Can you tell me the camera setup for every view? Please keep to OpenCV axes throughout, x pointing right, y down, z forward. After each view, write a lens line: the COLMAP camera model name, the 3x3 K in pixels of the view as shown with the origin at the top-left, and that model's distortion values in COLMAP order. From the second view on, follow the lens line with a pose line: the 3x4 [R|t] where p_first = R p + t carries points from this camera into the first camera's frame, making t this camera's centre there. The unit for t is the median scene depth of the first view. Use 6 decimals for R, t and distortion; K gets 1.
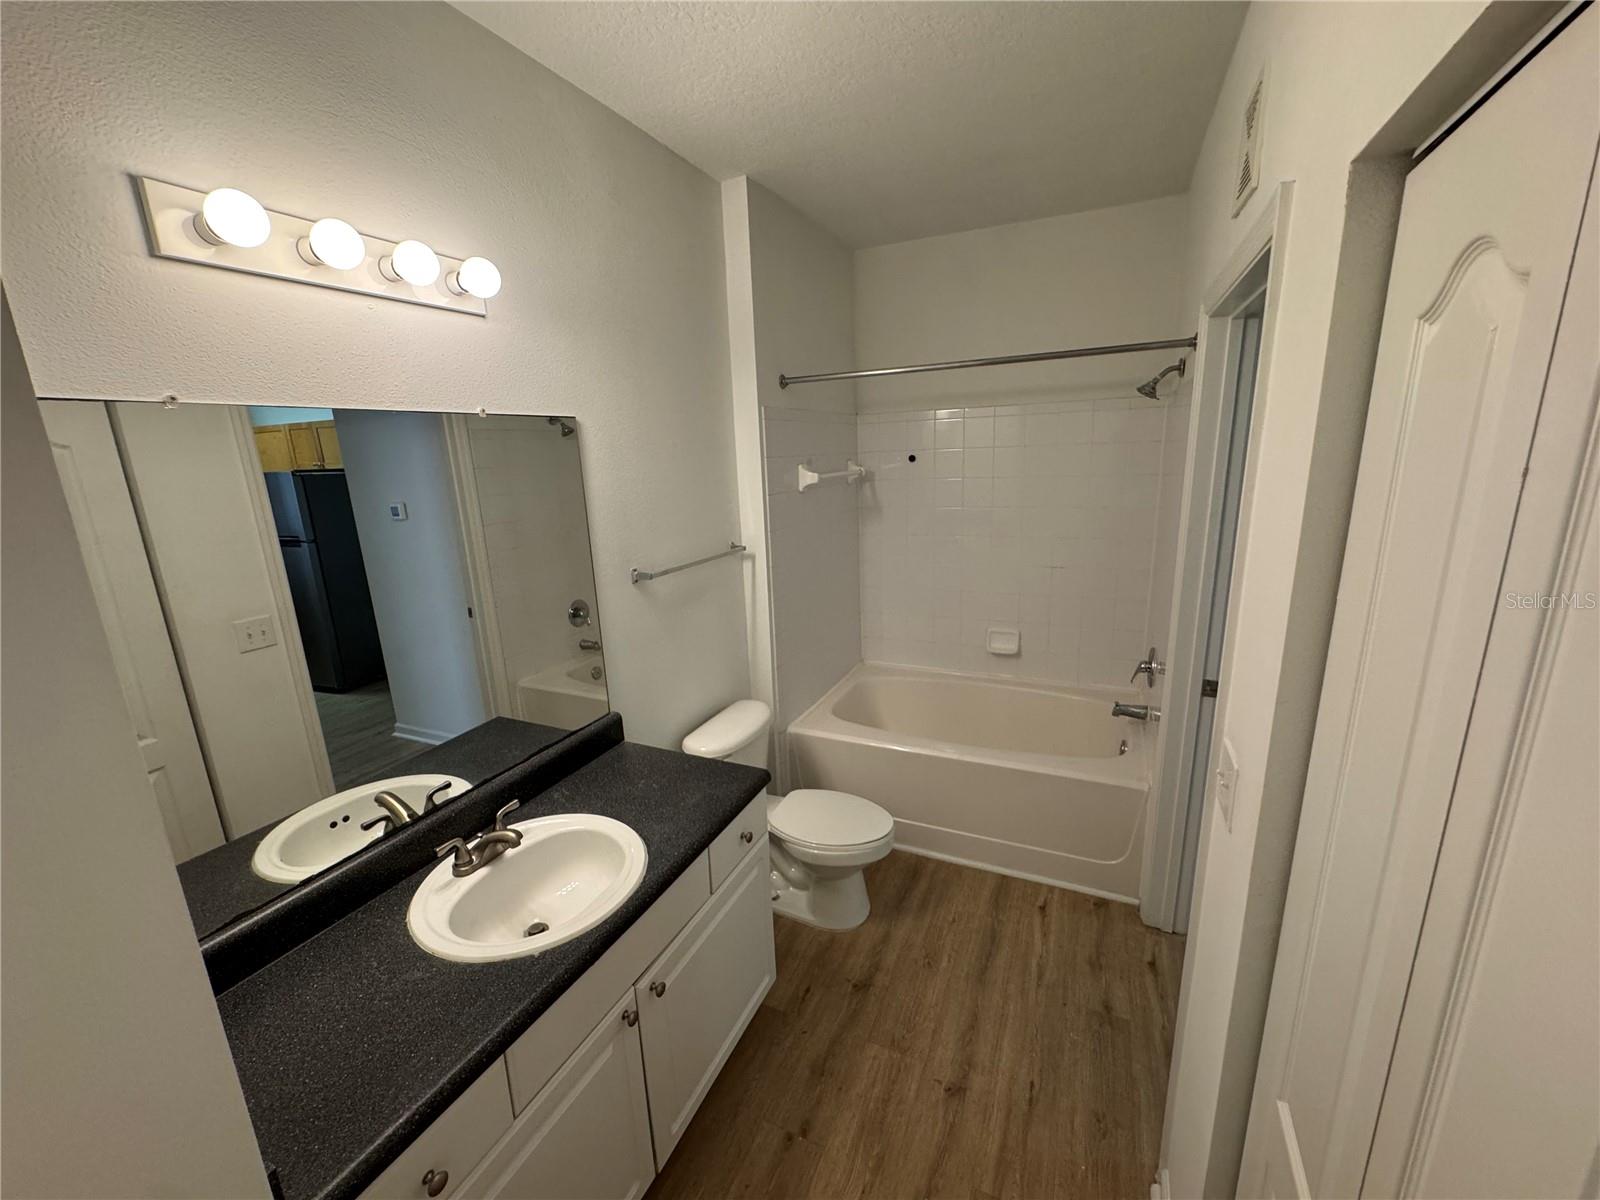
lens RADIAL K [[638.4, 0, 800.0], [0, 638.4, 600.0], [0, 0, 1]] dist [0.001215, -0.002785]
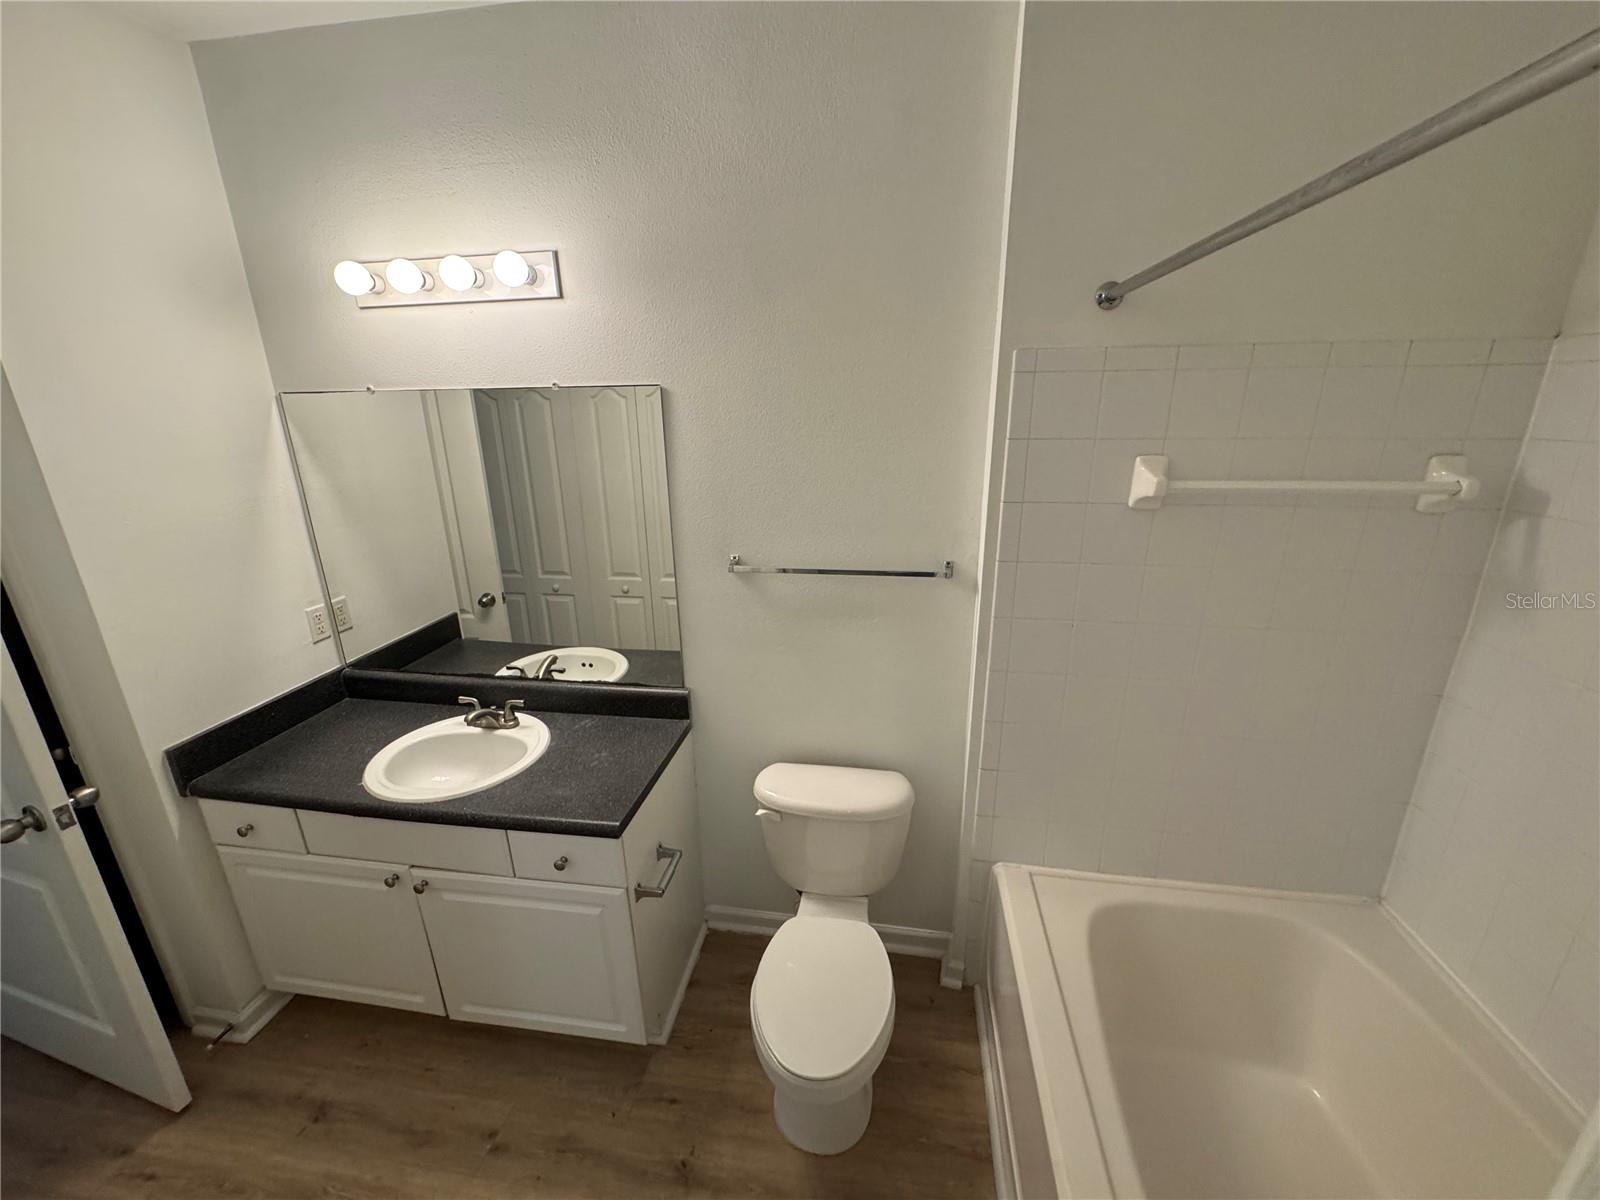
lens RADIAL K [[638.4, 0, 800.0], [0, 638.4, 600.0], [0, 0, 1]] dist [0.001215, -0.002785]
pose [[0.279105, 0.320443, -0.905216, 0.631026], [-0.217899, 0.939222, 0.265296, -0.262498], [0.935211, 0.123201, 0.331966, 0.851704]]
